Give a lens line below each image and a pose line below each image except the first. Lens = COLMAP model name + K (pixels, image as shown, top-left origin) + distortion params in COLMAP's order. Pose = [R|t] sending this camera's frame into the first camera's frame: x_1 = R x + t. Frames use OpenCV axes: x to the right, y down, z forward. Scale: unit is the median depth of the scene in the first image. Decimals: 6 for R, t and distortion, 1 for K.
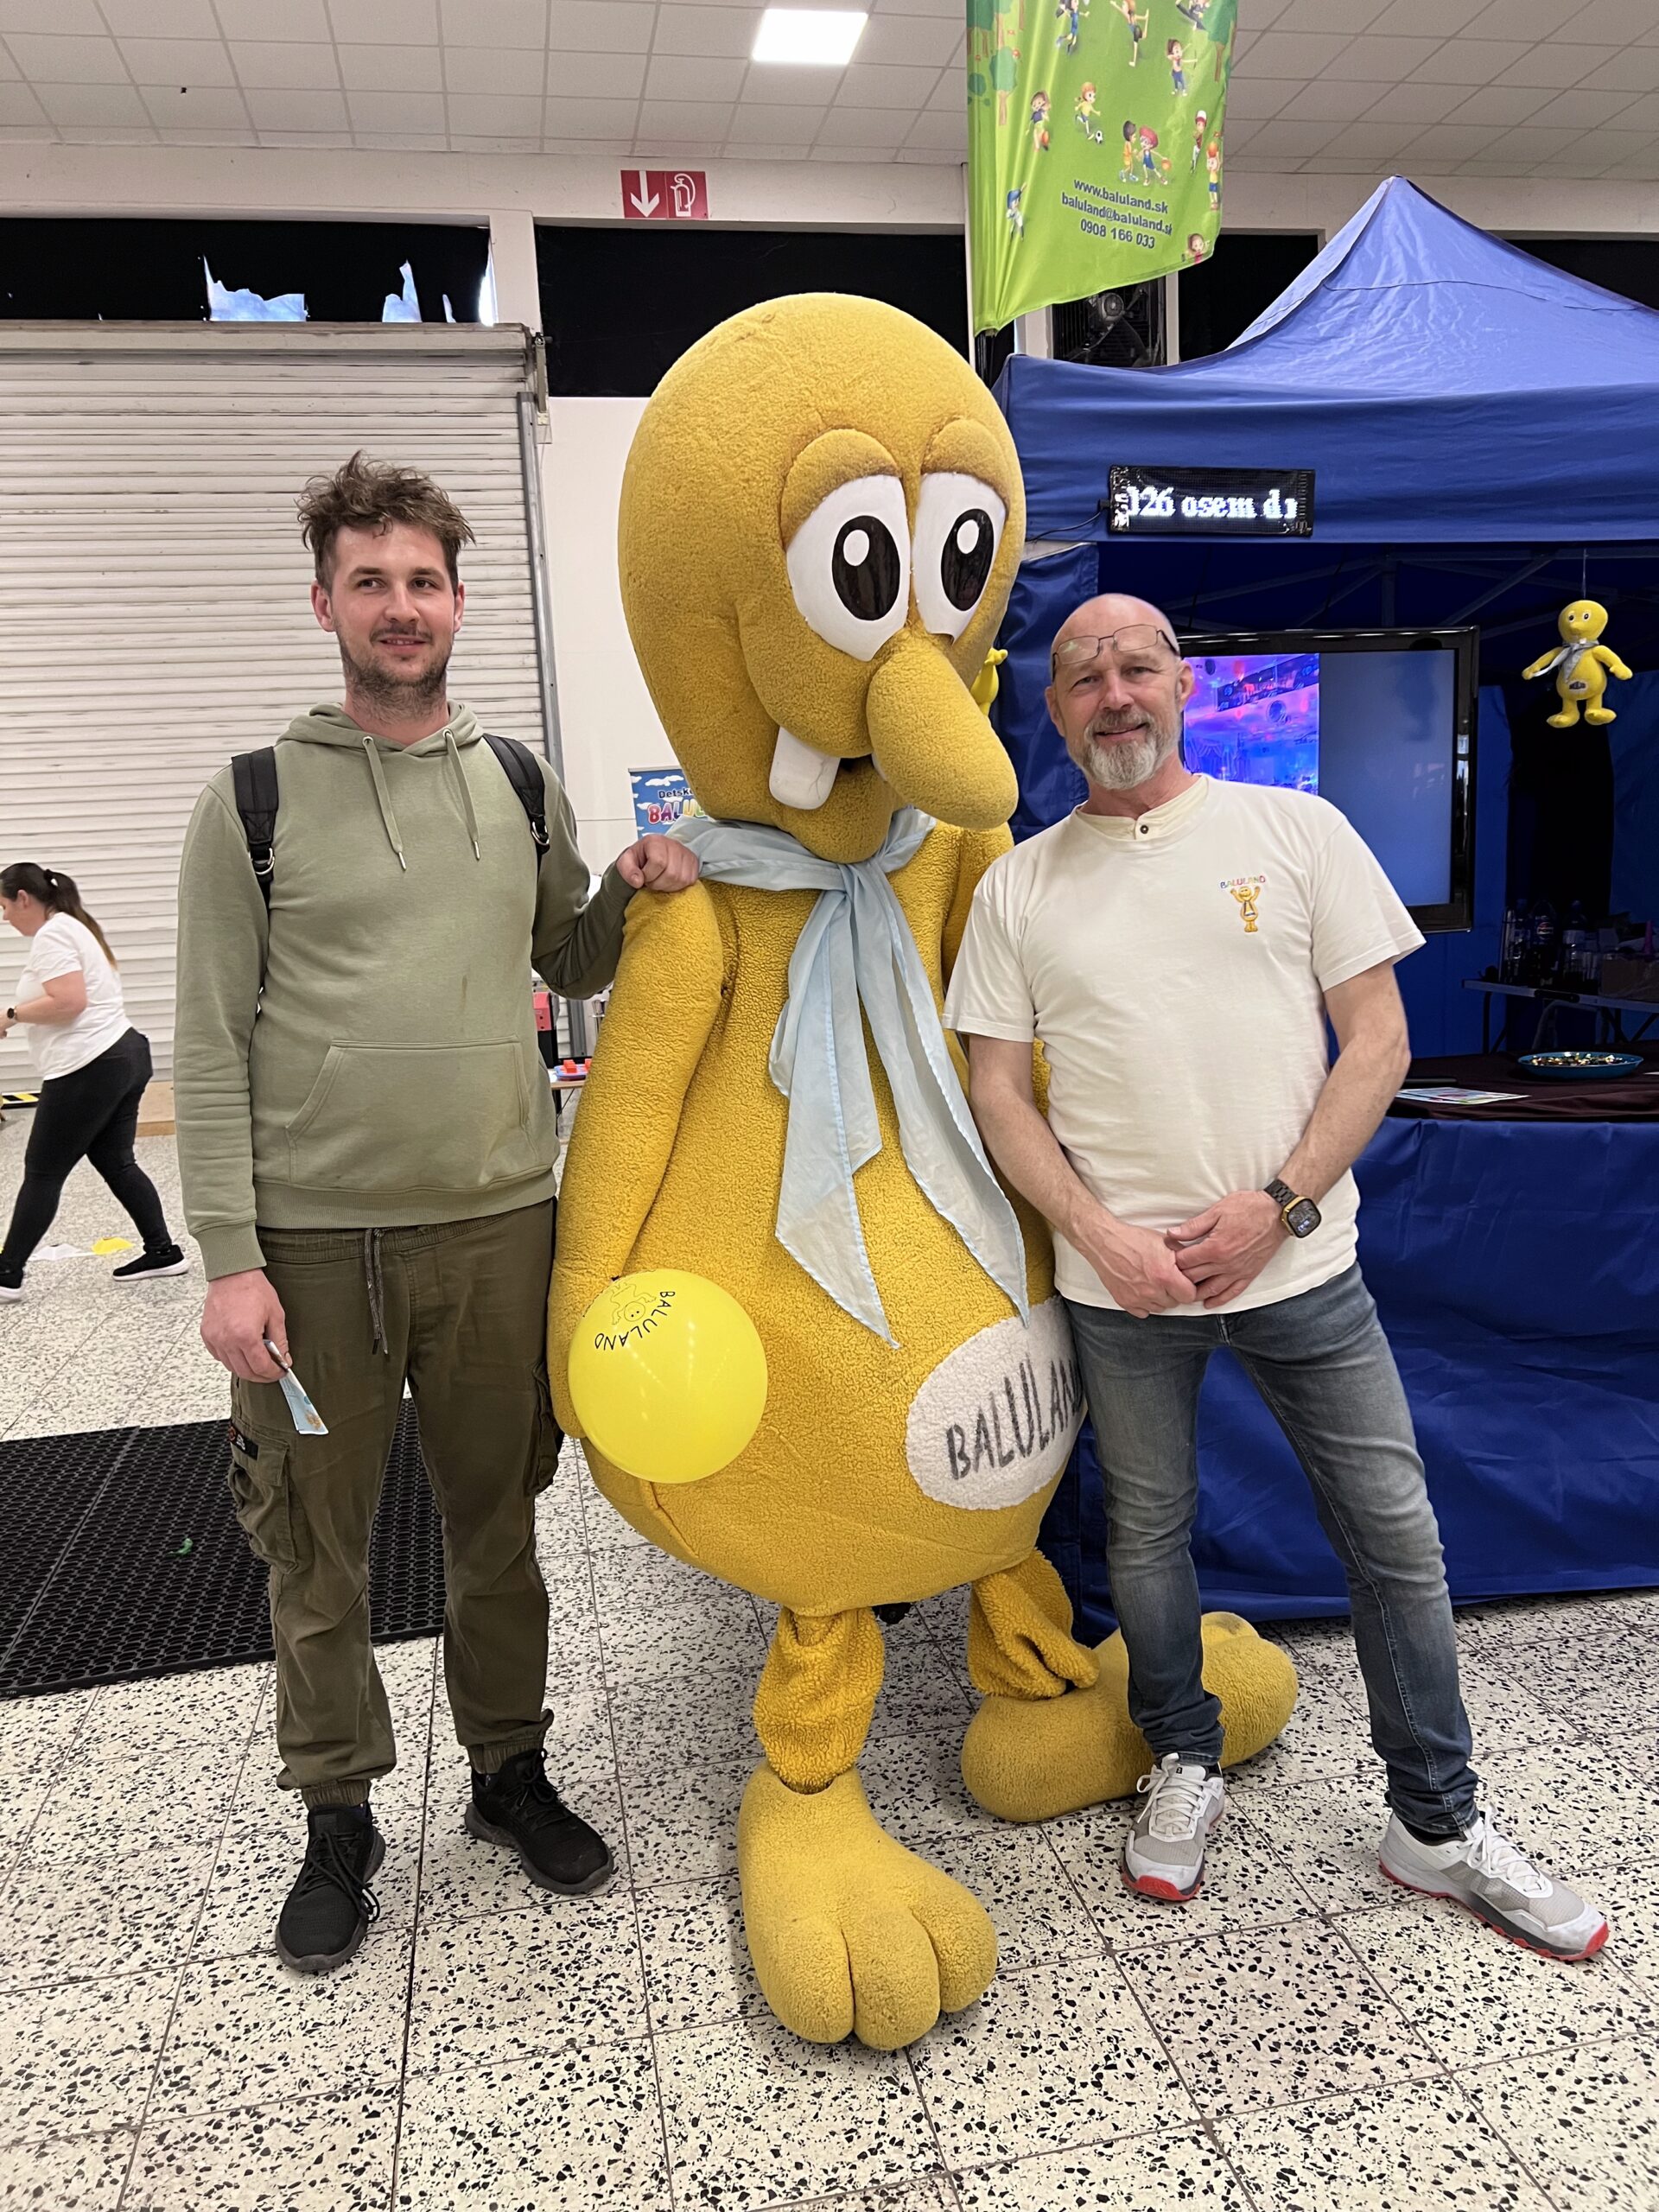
lens RADIAL K [[1663.3, 0, 819.2], [0, 1663.3, 1114.5], [0, 0, 1]] dist [0.052286, -0.059929]
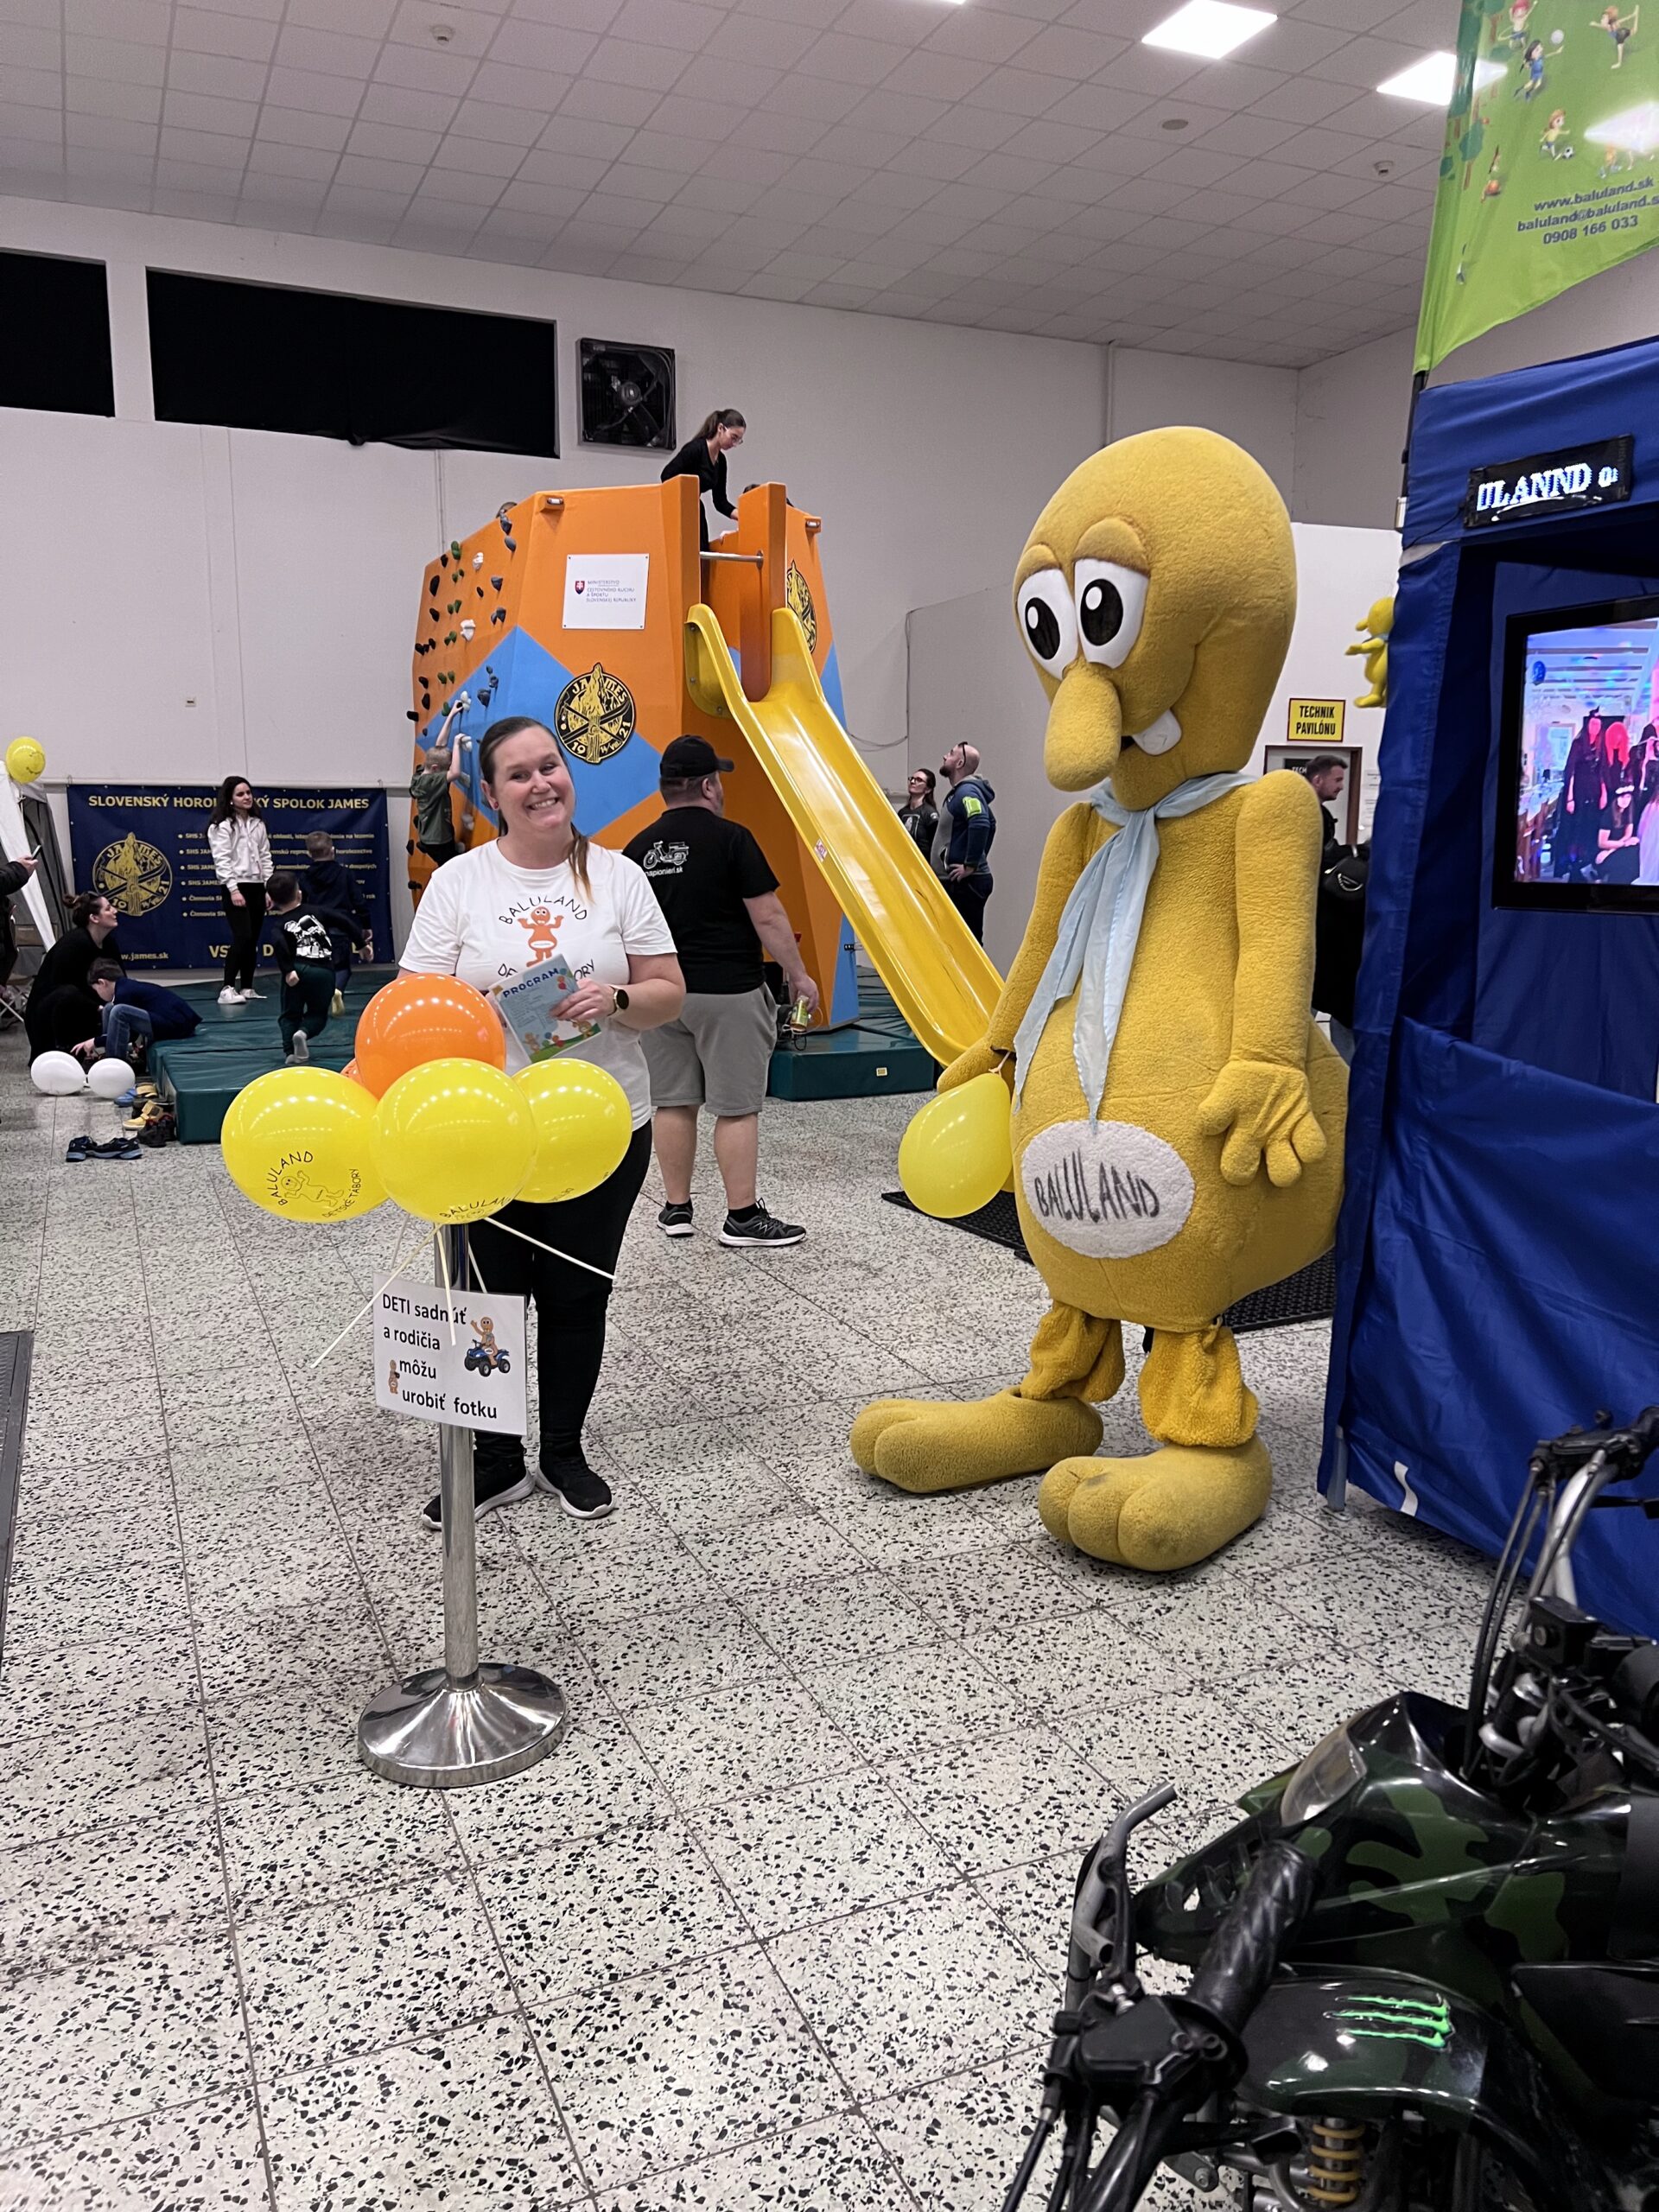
lens RADIAL K [[1663.3, 0, 835.9], [0, 1663.3, 1102.2], [0, 0, 1]] dist [0.052286, -0.059929]
pose [[0.223193, 0.204301, -0.953124, 0.313469], [-0.160769, 0.972114, 0.170724, -0.024130], [0.961425, 0.115129, 0.249815, 0.088552]]
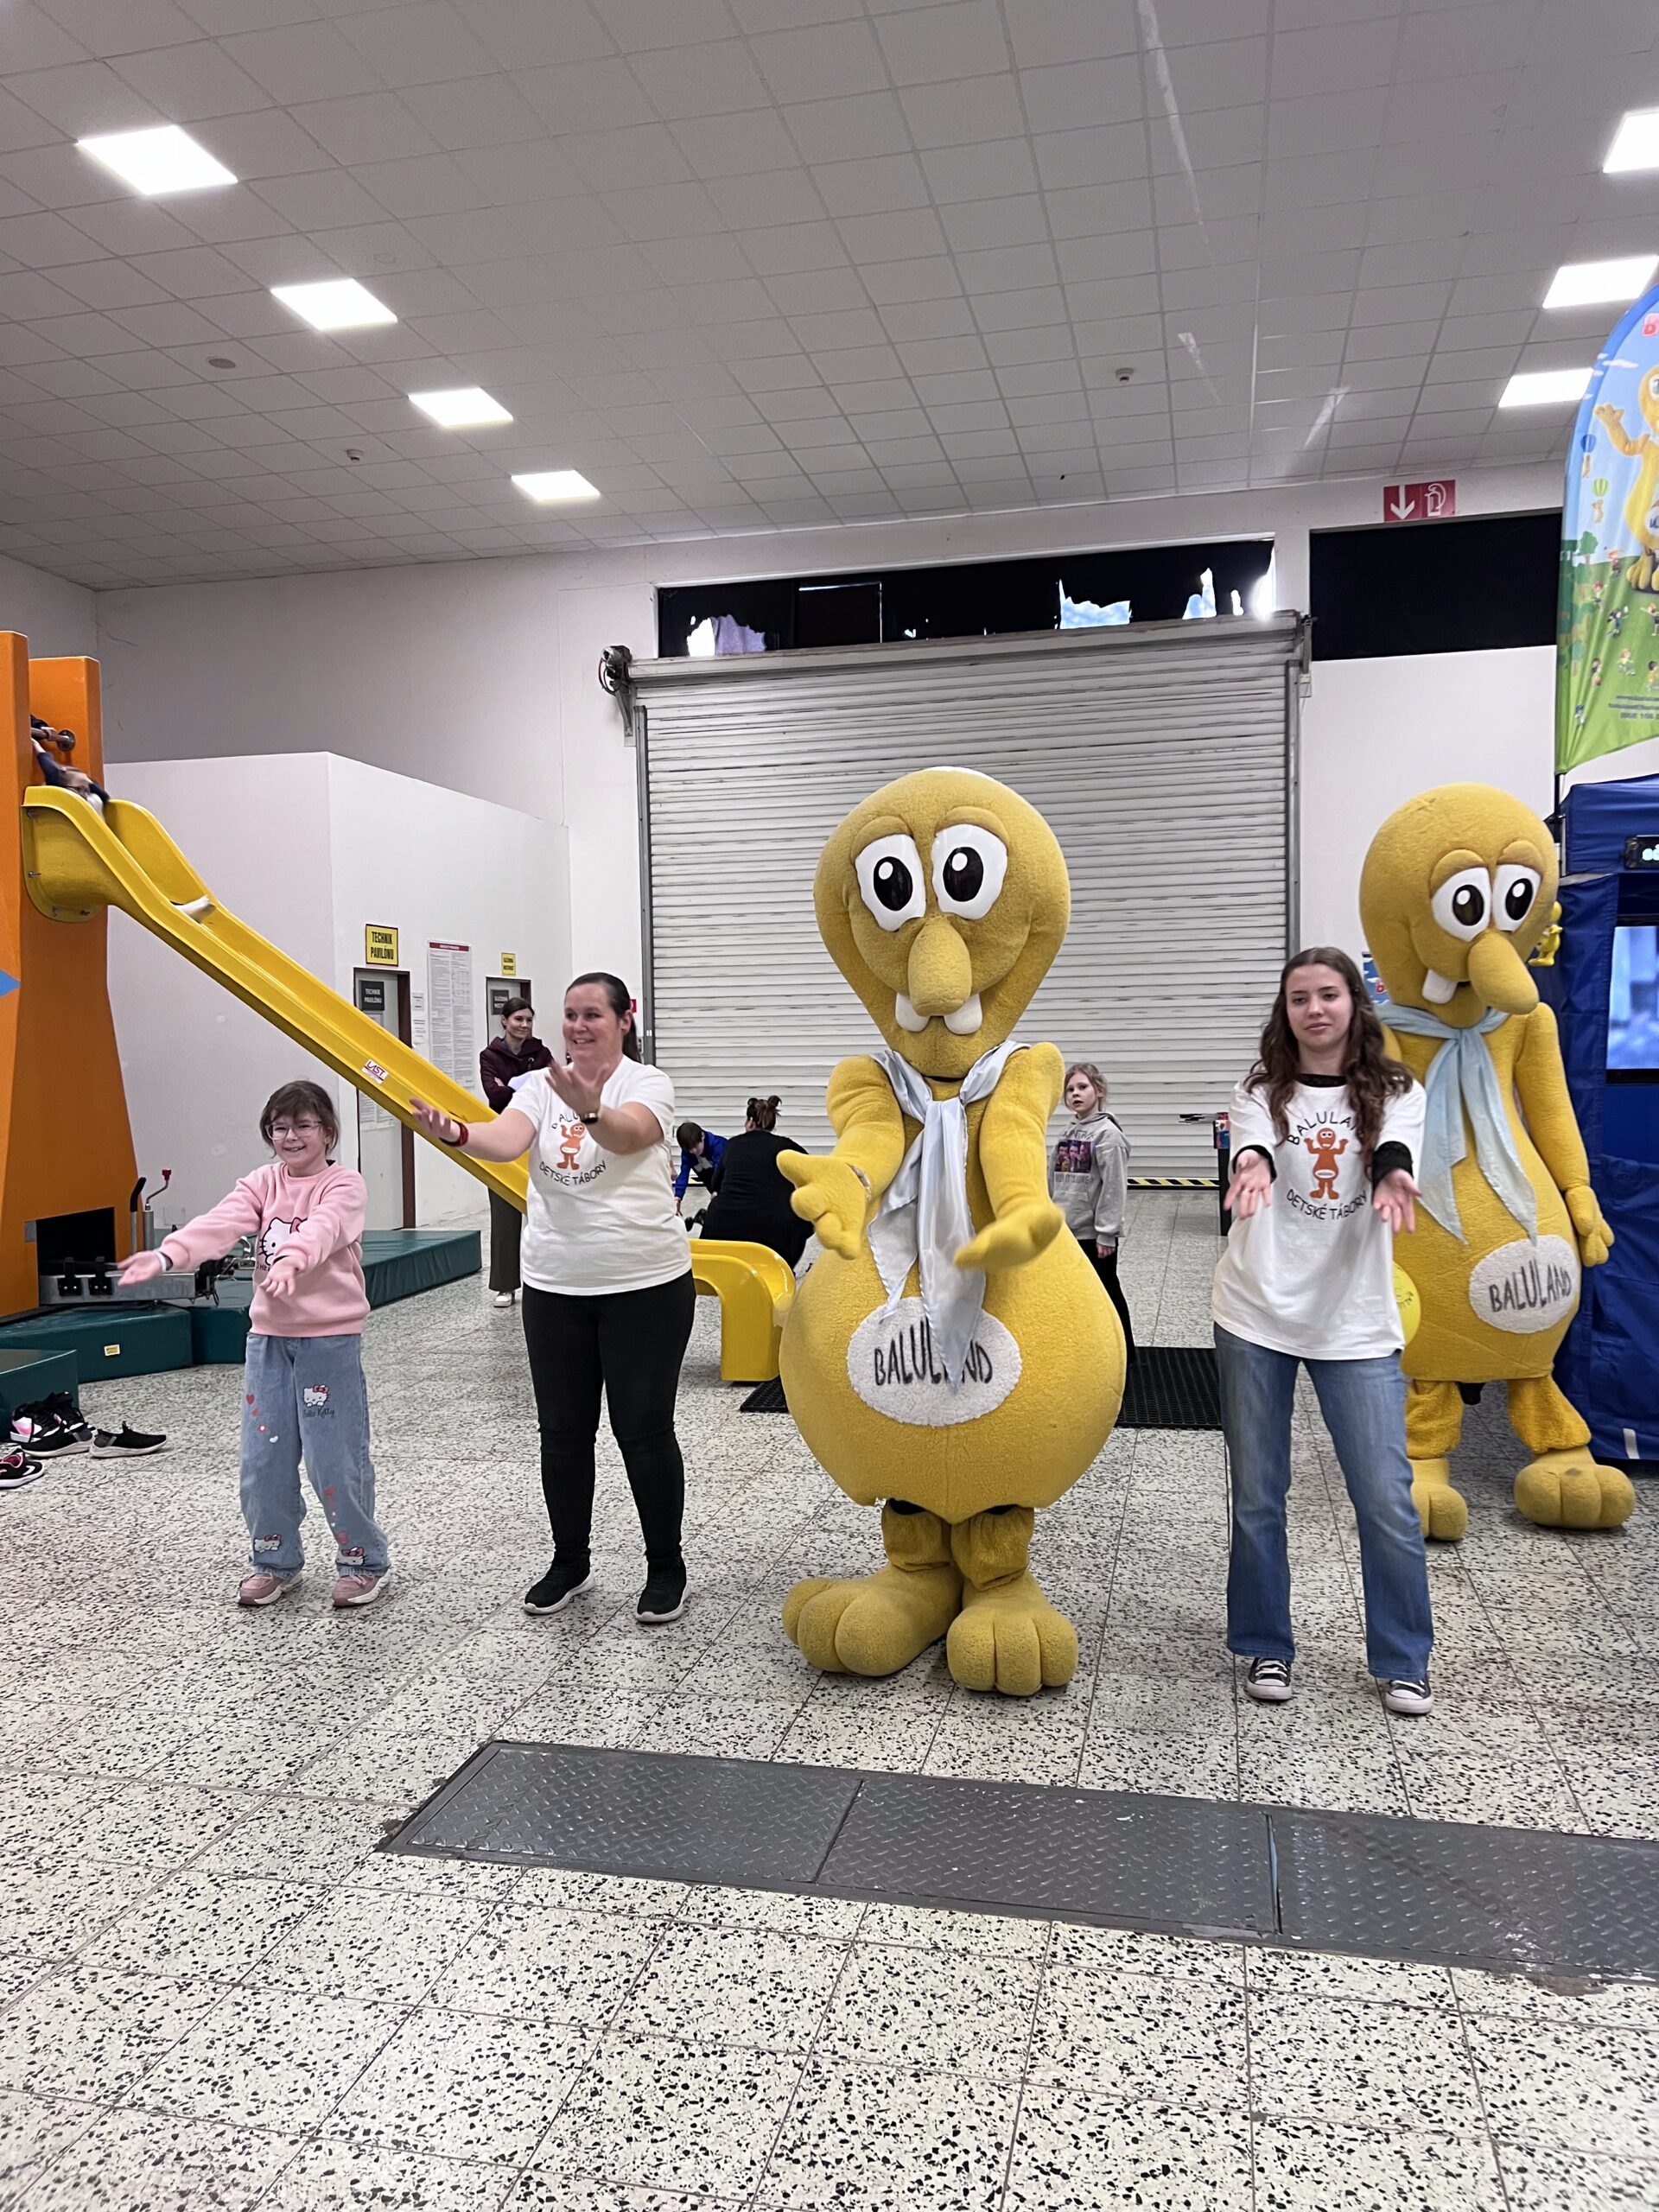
lens RADIAL K [[1663.3, 0, 811.6], [0, 1663.3, 1103.2], [0, 0, 1]] dist [0.052286, -0.059929]
pose [[0.911166, 0.051307, -0.408833, 0.031806], [-0.091904, 0.992527, -0.080267, 0.043724], [0.401660, 0.110710, 0.909072, -0.288886]]
